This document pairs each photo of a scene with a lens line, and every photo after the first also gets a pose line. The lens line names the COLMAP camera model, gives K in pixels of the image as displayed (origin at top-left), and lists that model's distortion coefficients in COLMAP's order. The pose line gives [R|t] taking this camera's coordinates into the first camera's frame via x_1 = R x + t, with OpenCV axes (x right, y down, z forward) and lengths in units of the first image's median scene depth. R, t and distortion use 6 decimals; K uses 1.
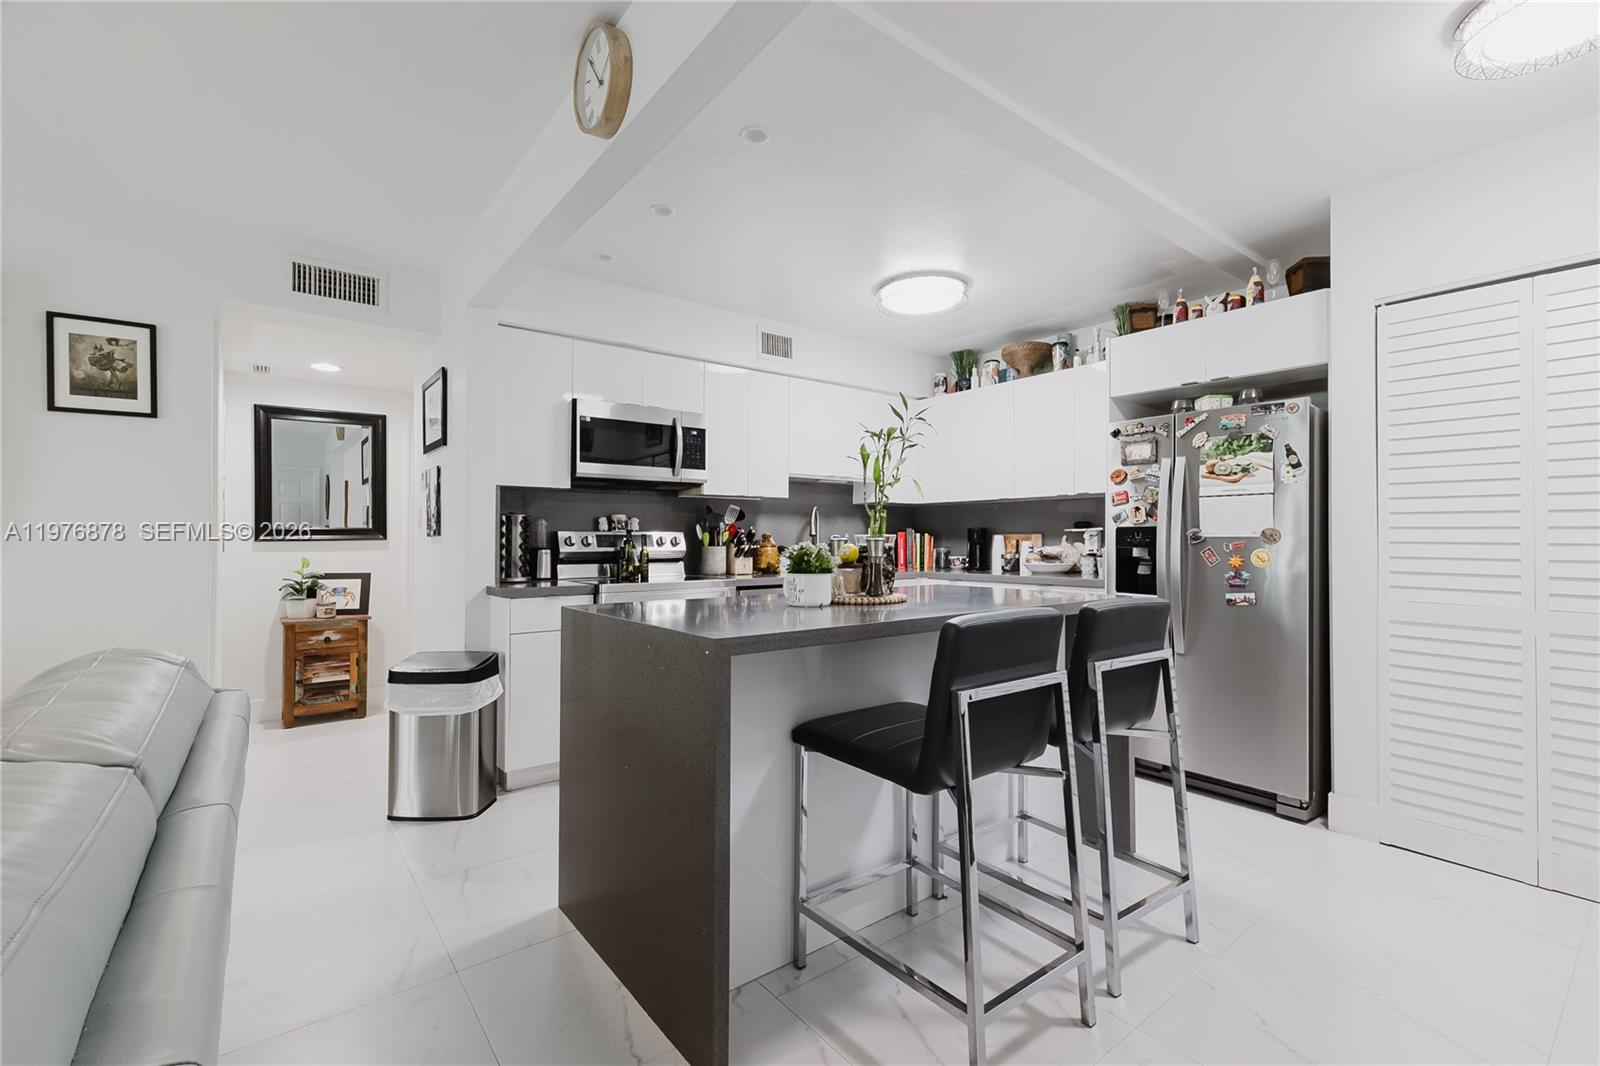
lens RADIAL K [[694.7, 0, 791.3], [0, 694.7, 527.2], [0, 0, 1]] dist [0.002844, 0.000092]
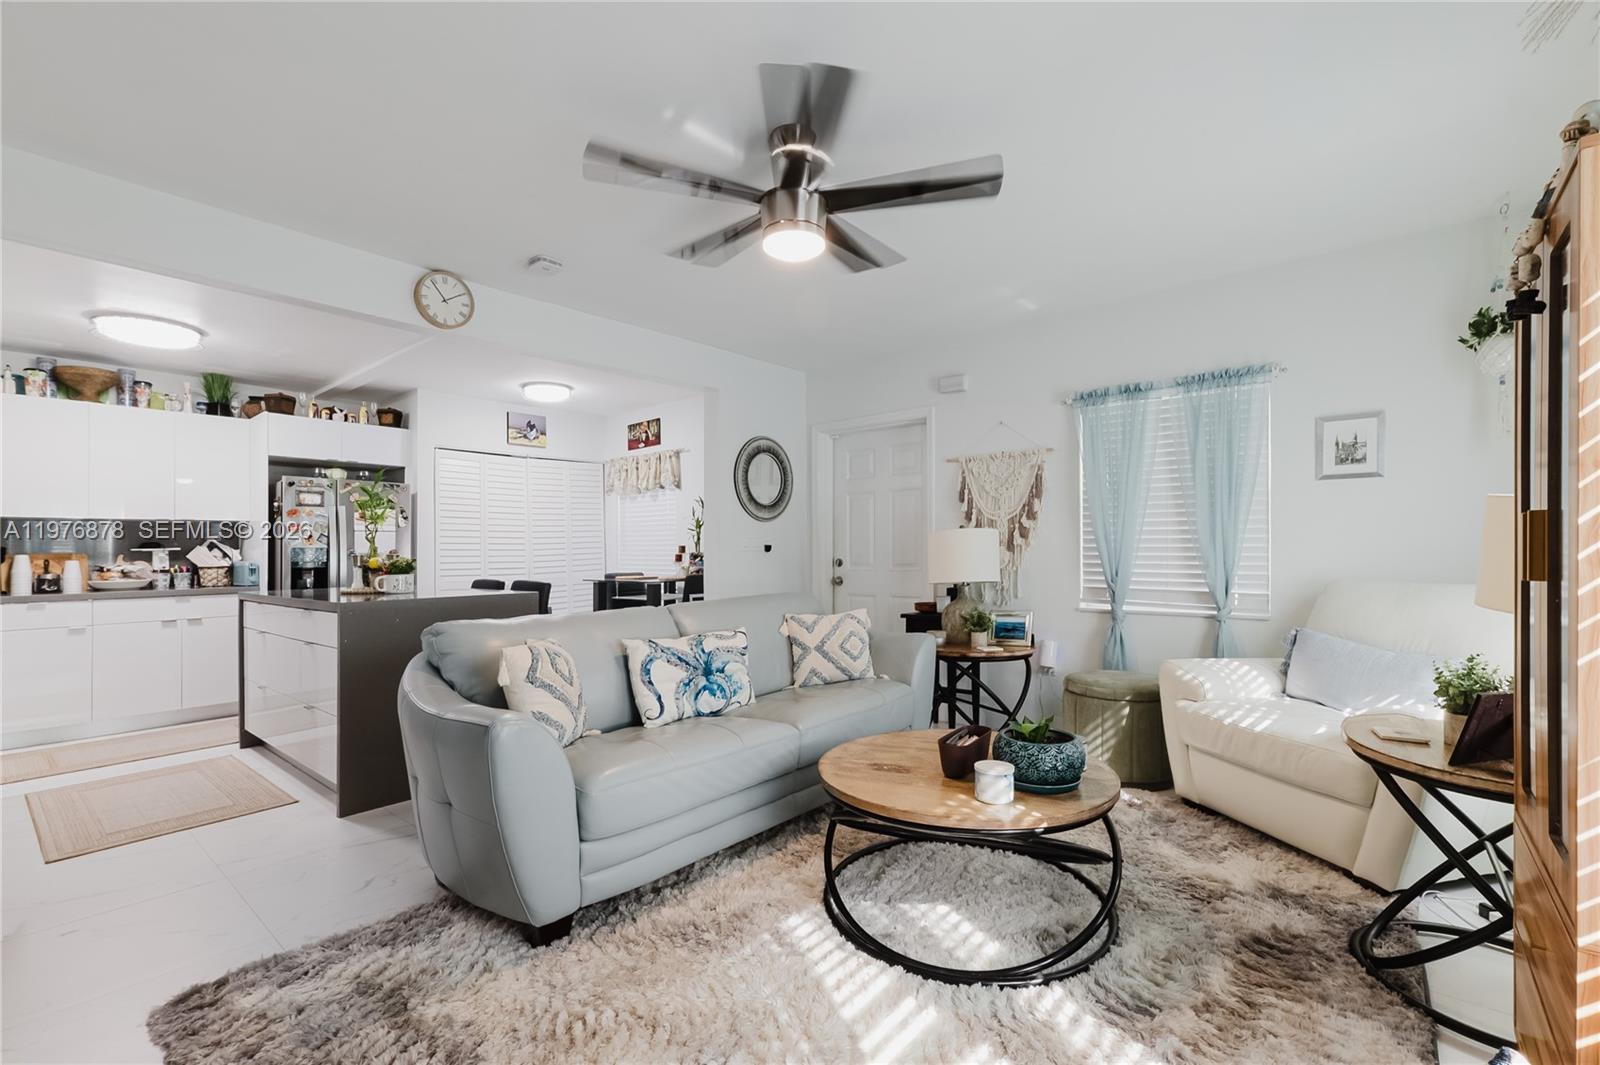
lens RADIAL K [[694.7, 0, 805.0], [0, 694.7, 546.0], [0, 0, 1]] dist [0.002844, 0.000092]
pose [[-0.221005, 0.009641, 0.975225, -1.255157], [-0.004417, 0.999931, -0.010887, 0.007288], [-0.975263, -0.006714, -0.220947, 0.277808]]
